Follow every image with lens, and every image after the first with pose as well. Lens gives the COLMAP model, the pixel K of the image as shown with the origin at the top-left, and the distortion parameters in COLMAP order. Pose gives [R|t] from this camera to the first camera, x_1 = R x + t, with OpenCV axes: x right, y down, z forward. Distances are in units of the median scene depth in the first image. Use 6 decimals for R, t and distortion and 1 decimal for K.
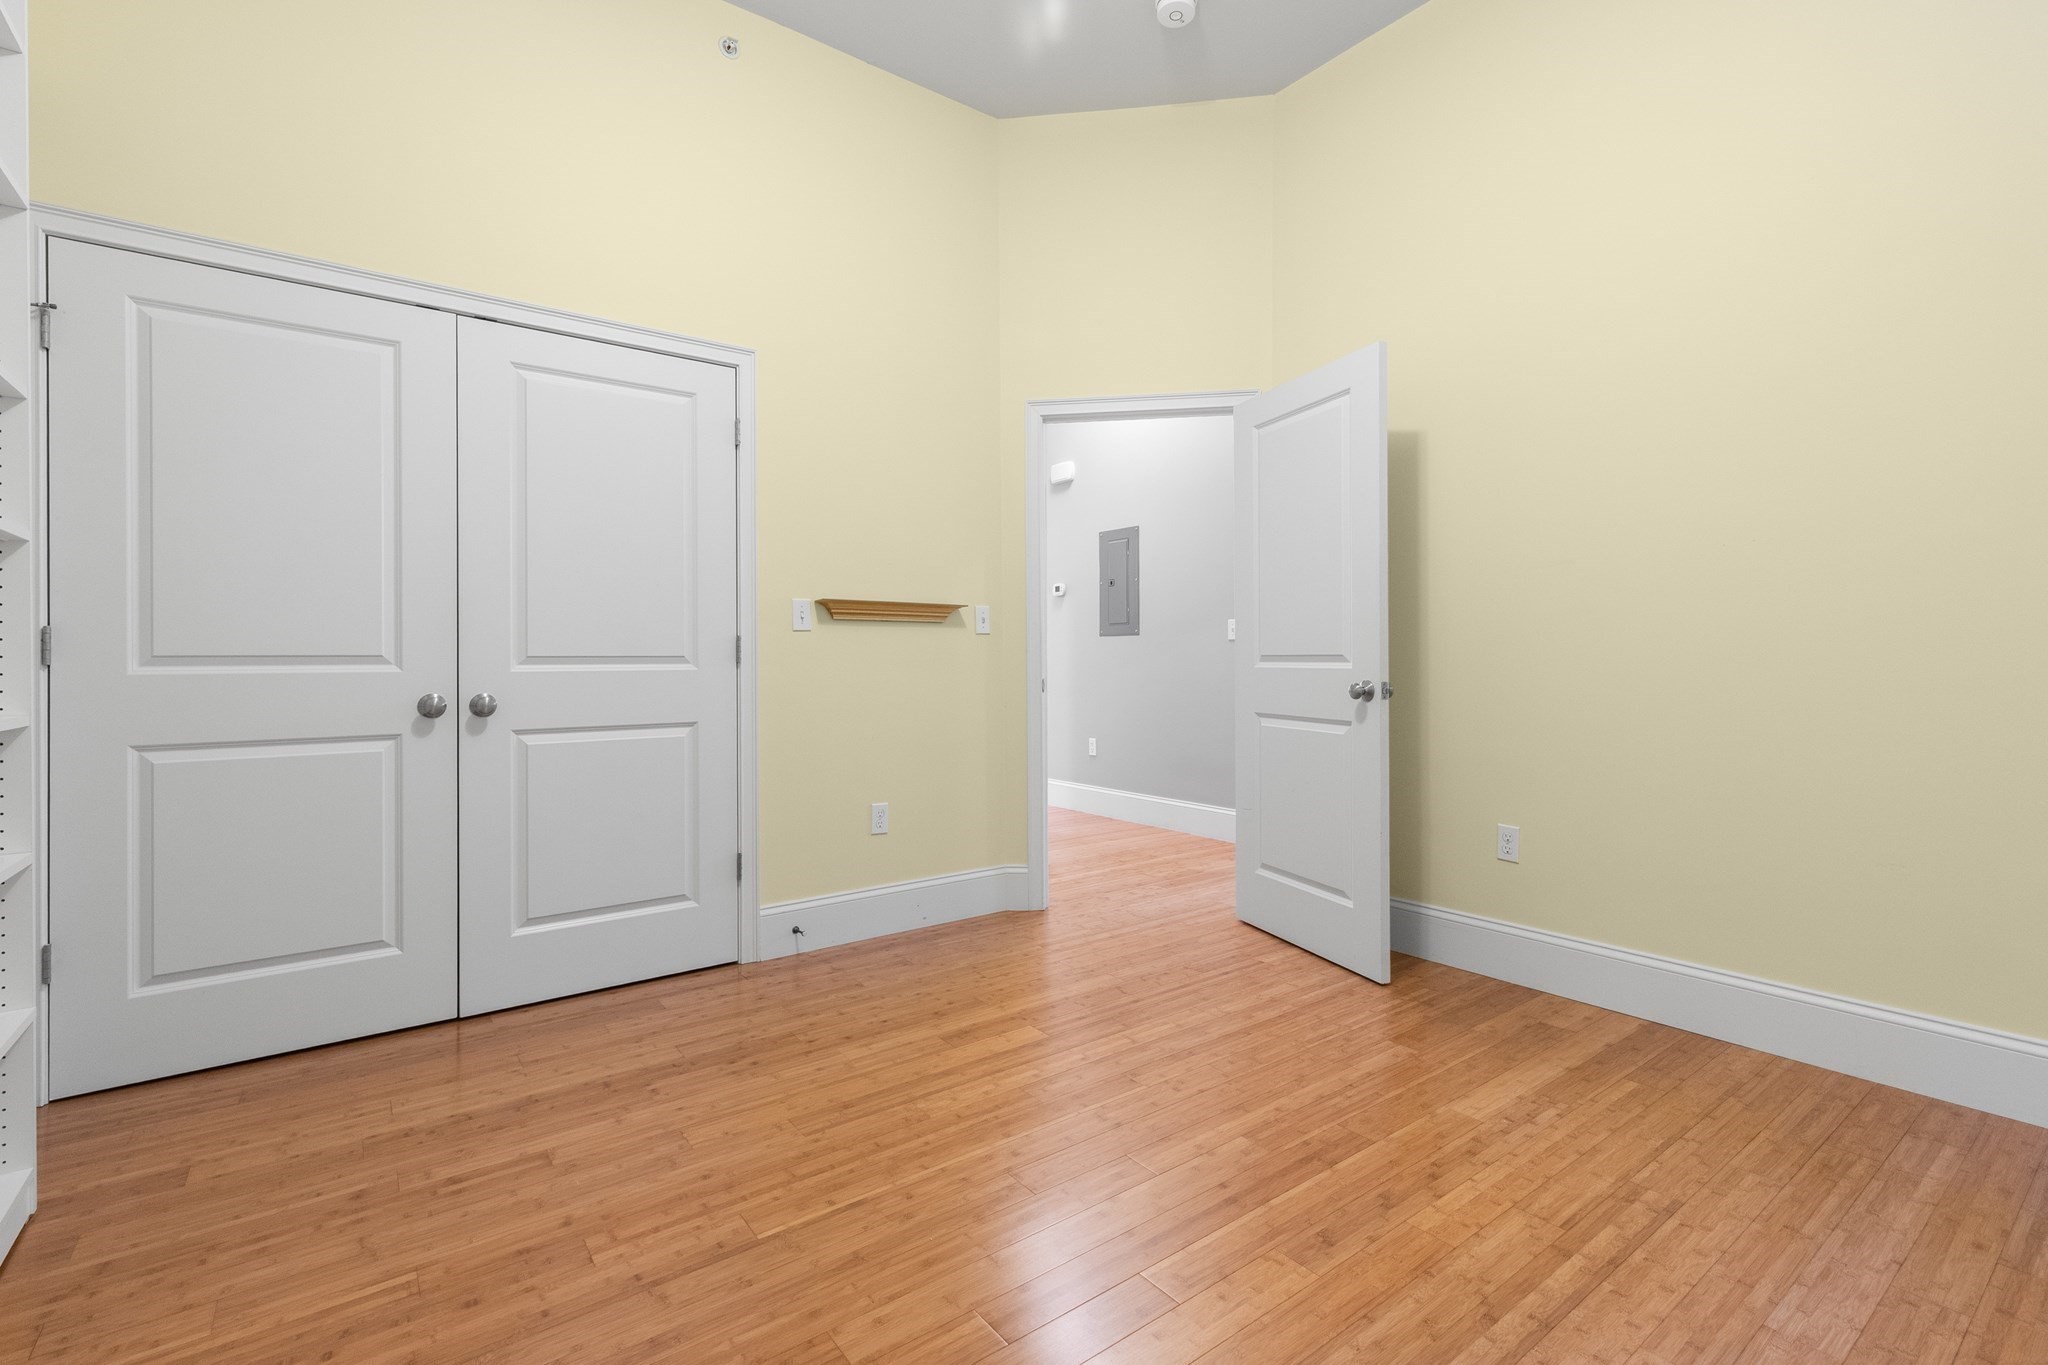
lens RADIAL K [[936.2, 0, 1027.4], [0, 936.2, 673.5], [0, 0, 1]] dist [0.001965, 0.000066]
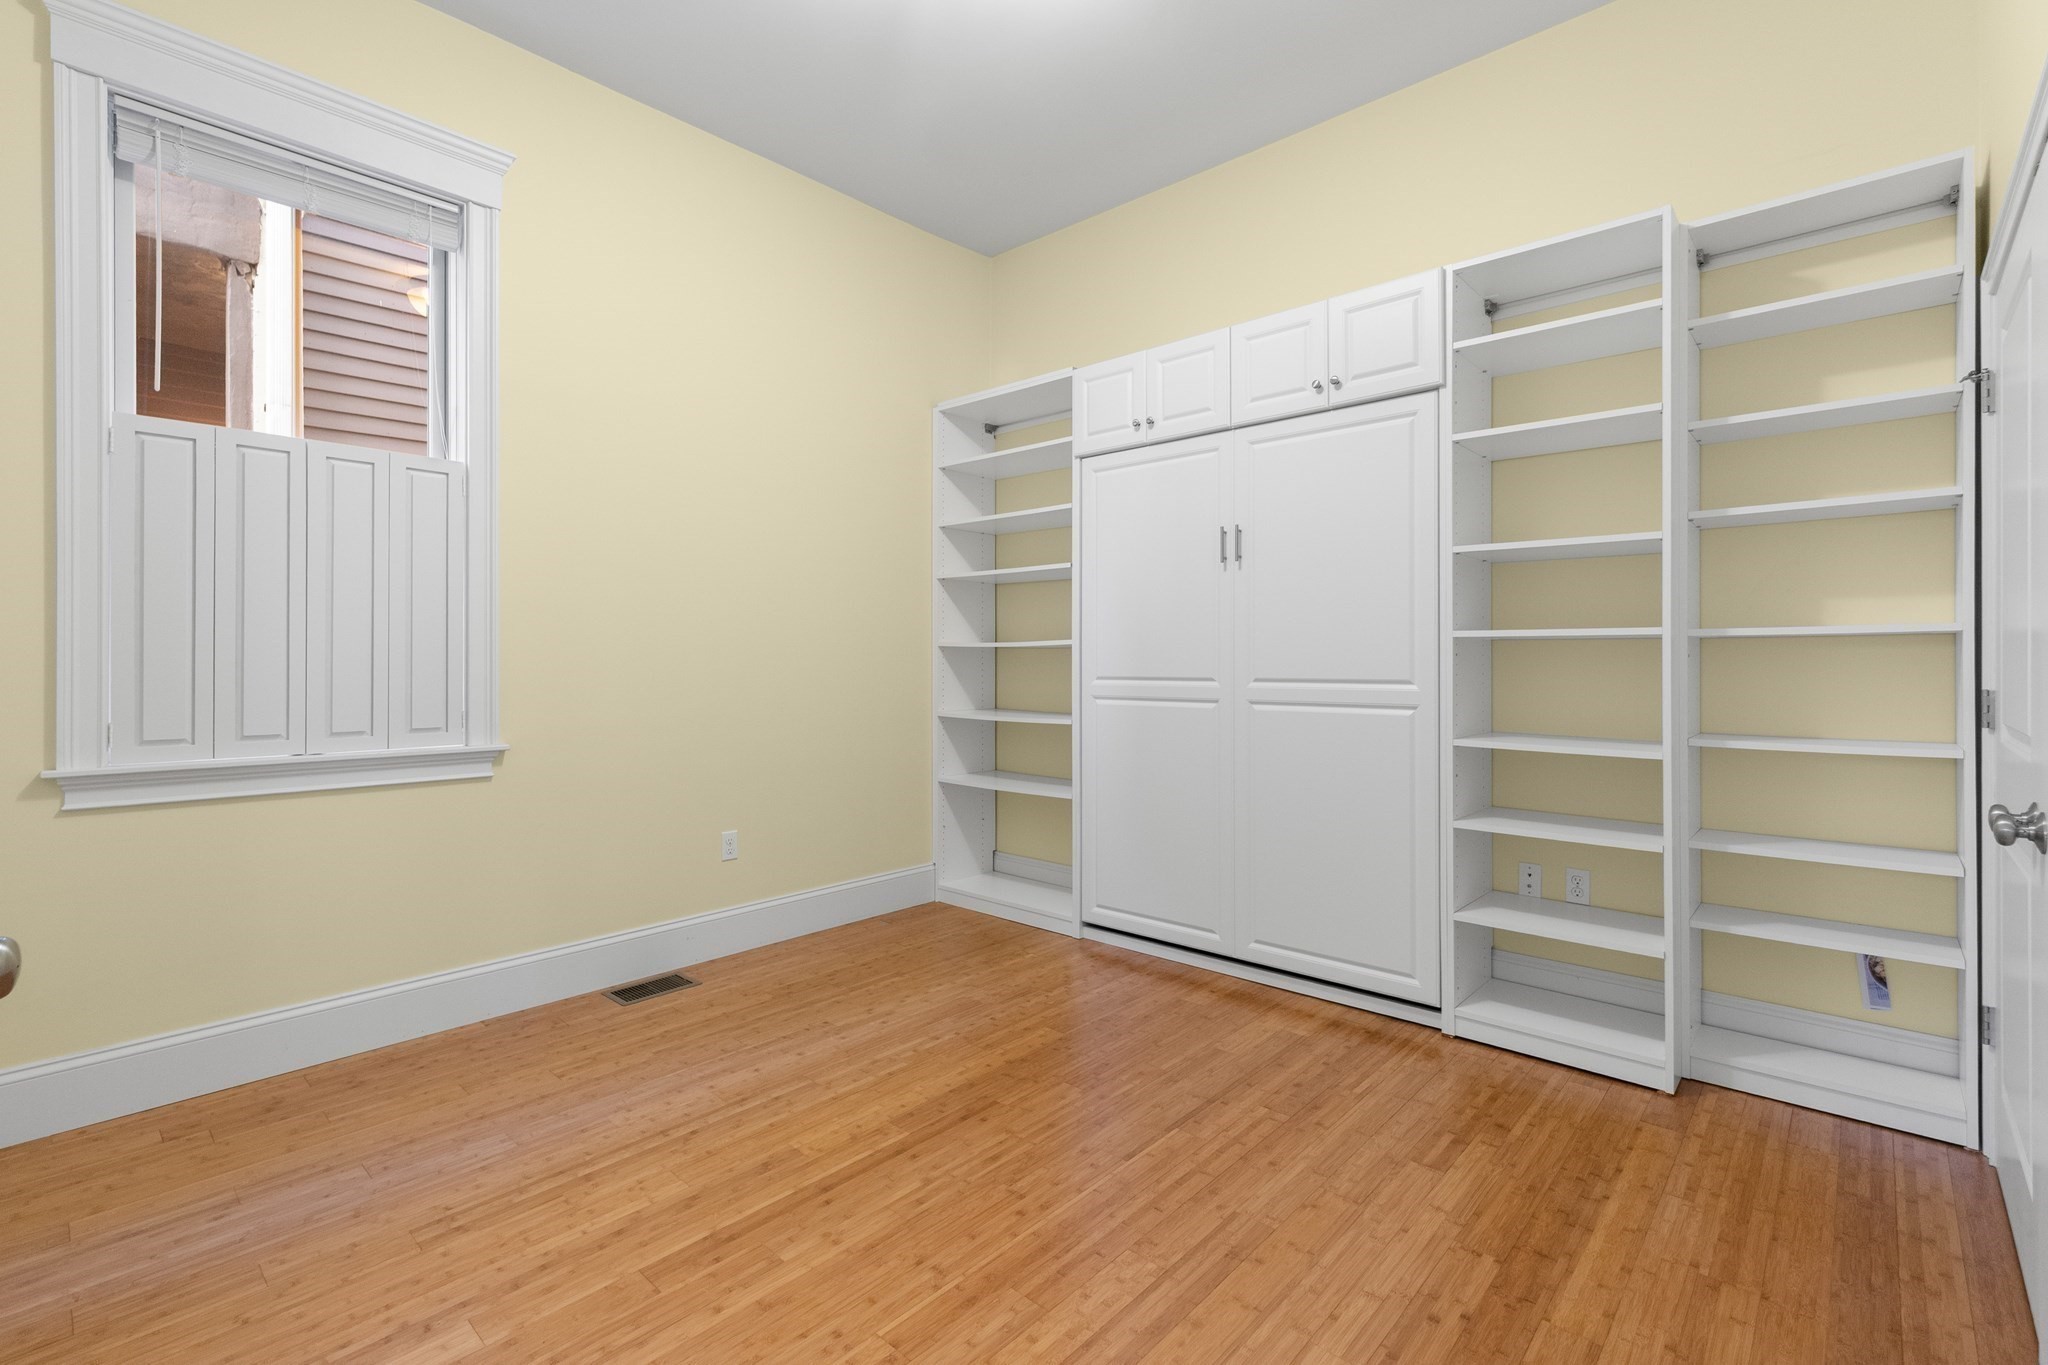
lens RADIAL K [[936.2, 0, 1027.4], [0, 936.2, 673.5], [0, 0, 1]] dist [0.001965, 0.000066]
pose [[-0.982526, 0.008455, -0.185936, 0.172084], [0.003051, 0.999565, 0.029326, -0.114818], [0.186103, 0.028246, -0.982124, 2.063186]]
